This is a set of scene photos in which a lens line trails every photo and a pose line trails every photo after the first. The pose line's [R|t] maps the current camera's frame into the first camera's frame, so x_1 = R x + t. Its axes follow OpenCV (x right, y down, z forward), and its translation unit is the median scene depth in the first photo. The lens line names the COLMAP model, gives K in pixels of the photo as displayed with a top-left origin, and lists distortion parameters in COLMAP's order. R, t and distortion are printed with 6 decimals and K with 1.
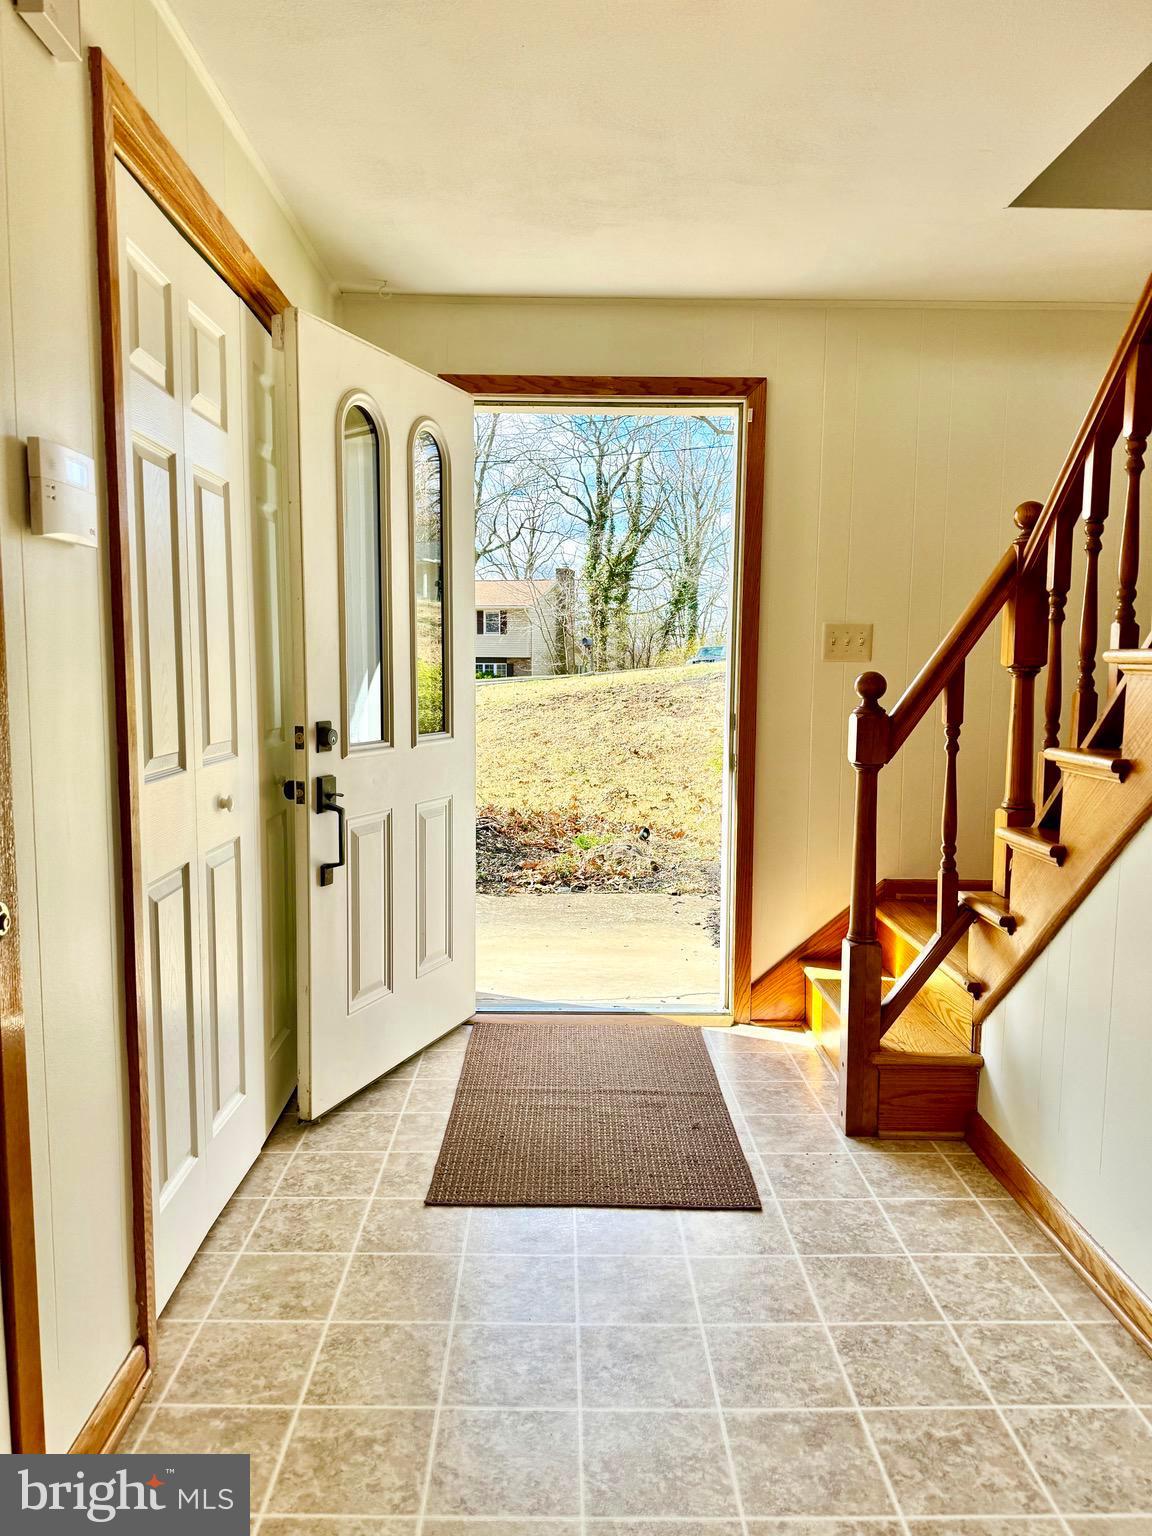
lens RADIAL K [[1032.7, 0, 574.8], [0, 1032.7, 765.5], [0, 0, 1]] dist [0.004953, -0.017507]
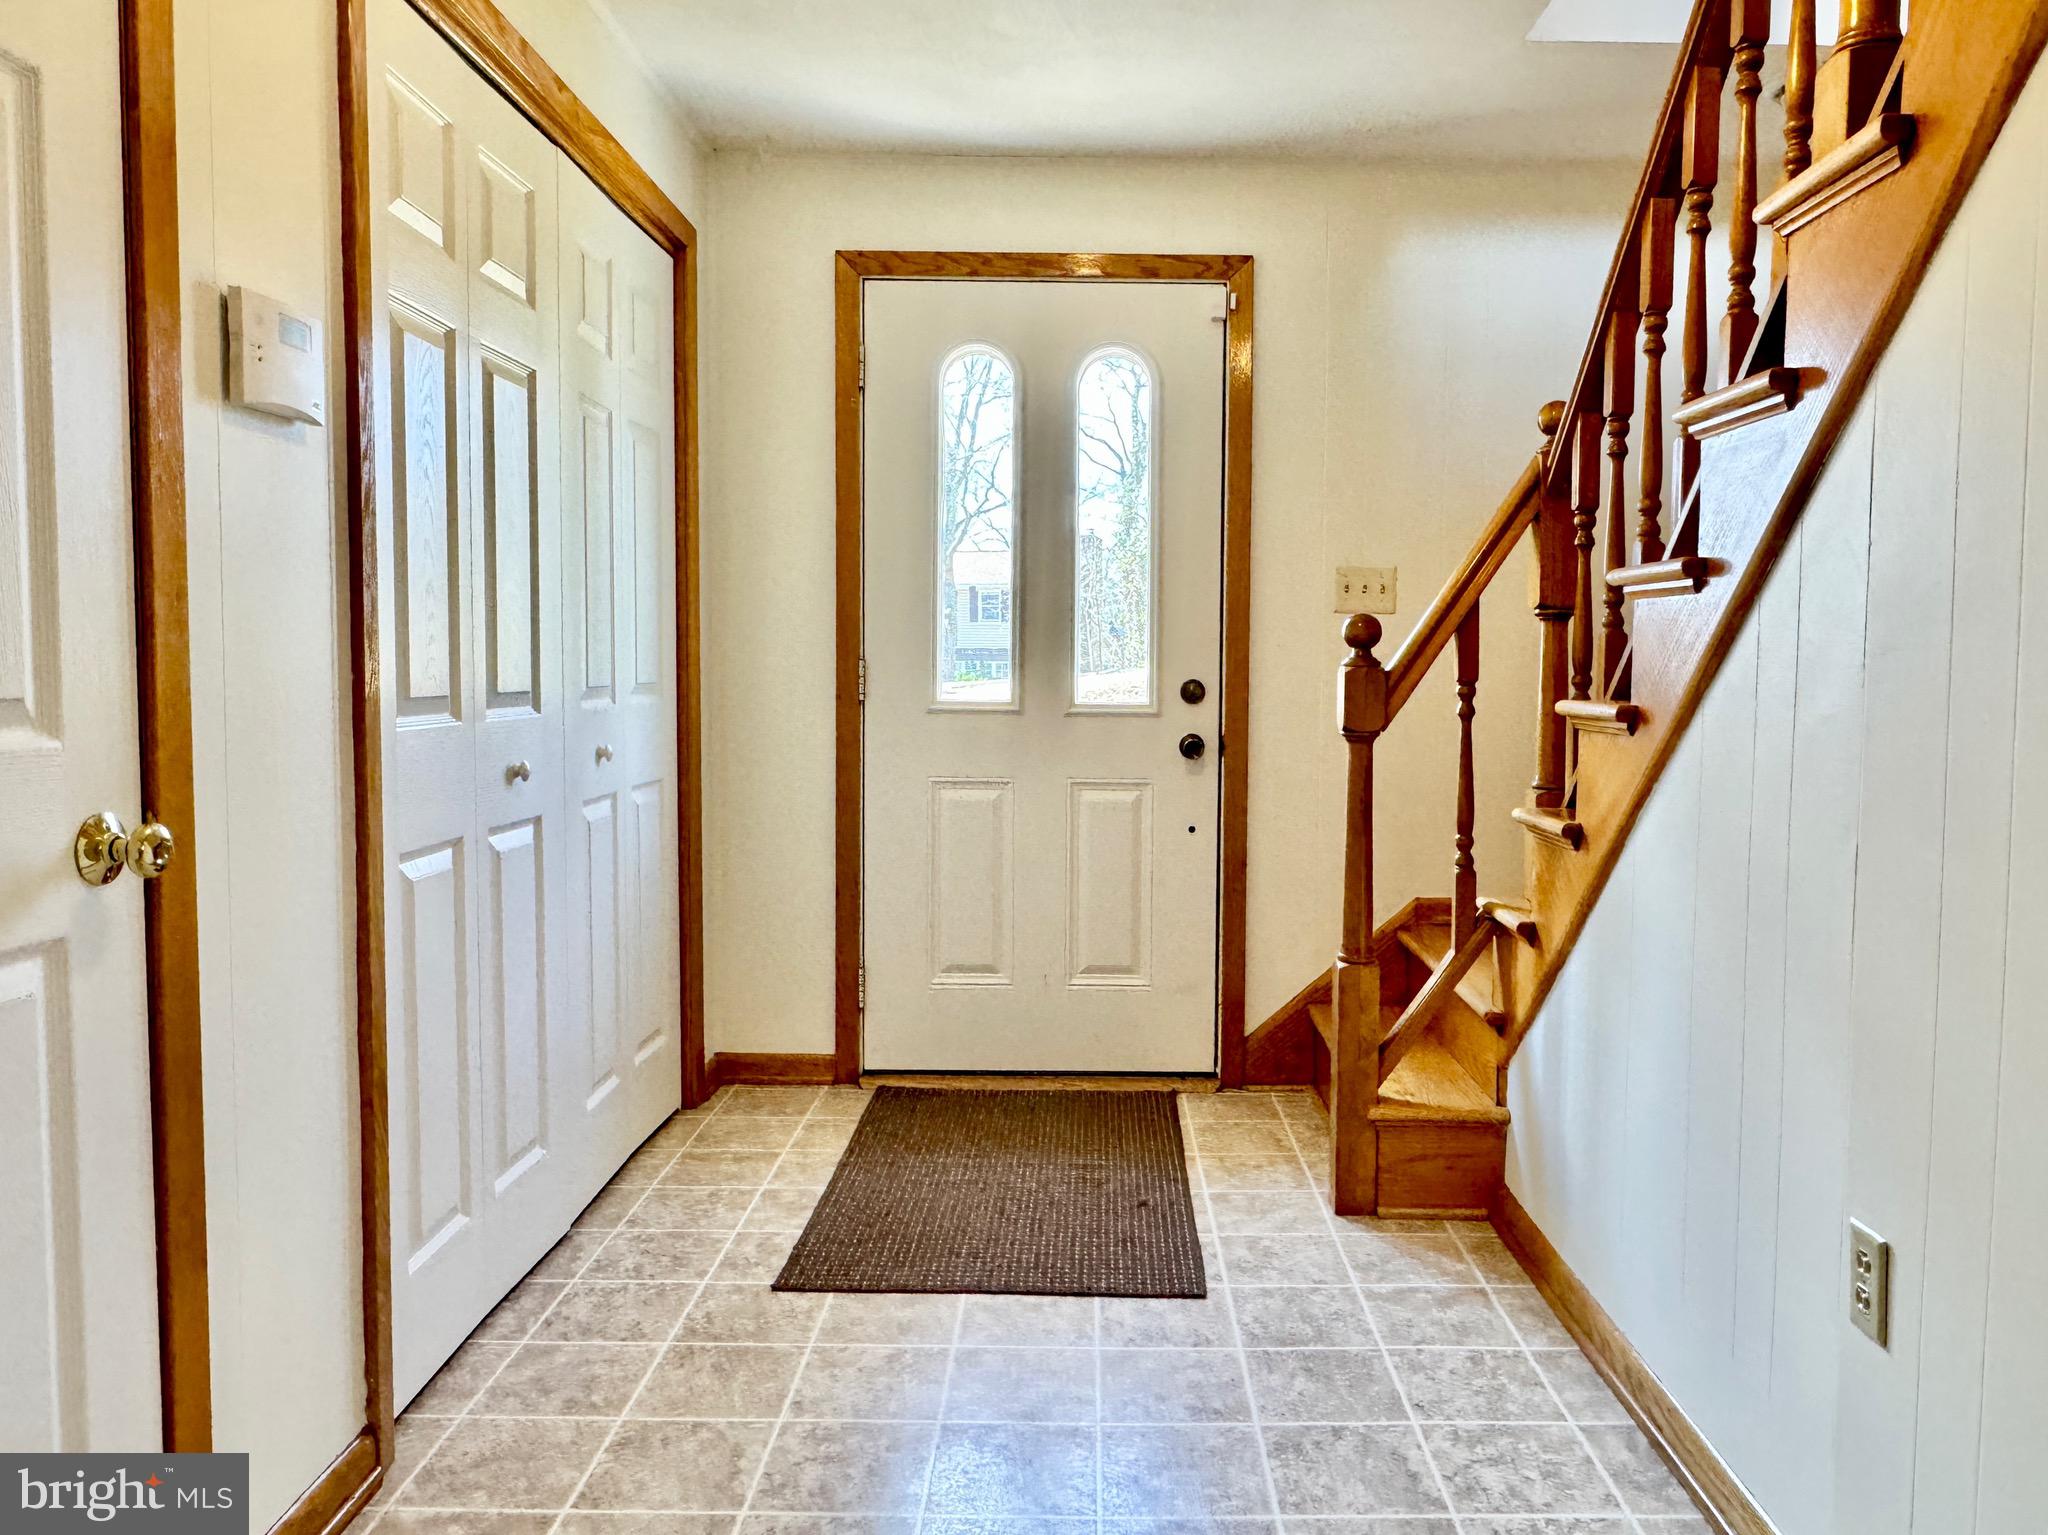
lens RADIAL K [[1390.3, 0, 1100.9], [0, 1390.3, 735.4], [0, 0, 1]] dist [-0.011293, 0.005076]
pose [[0.999999, -0.000467, -0.001409, 0.113927], [0.000403, 0.998972, -0.045332, 0.061219], [0.001428, 0.045332, 0.998971, -0.066156]]
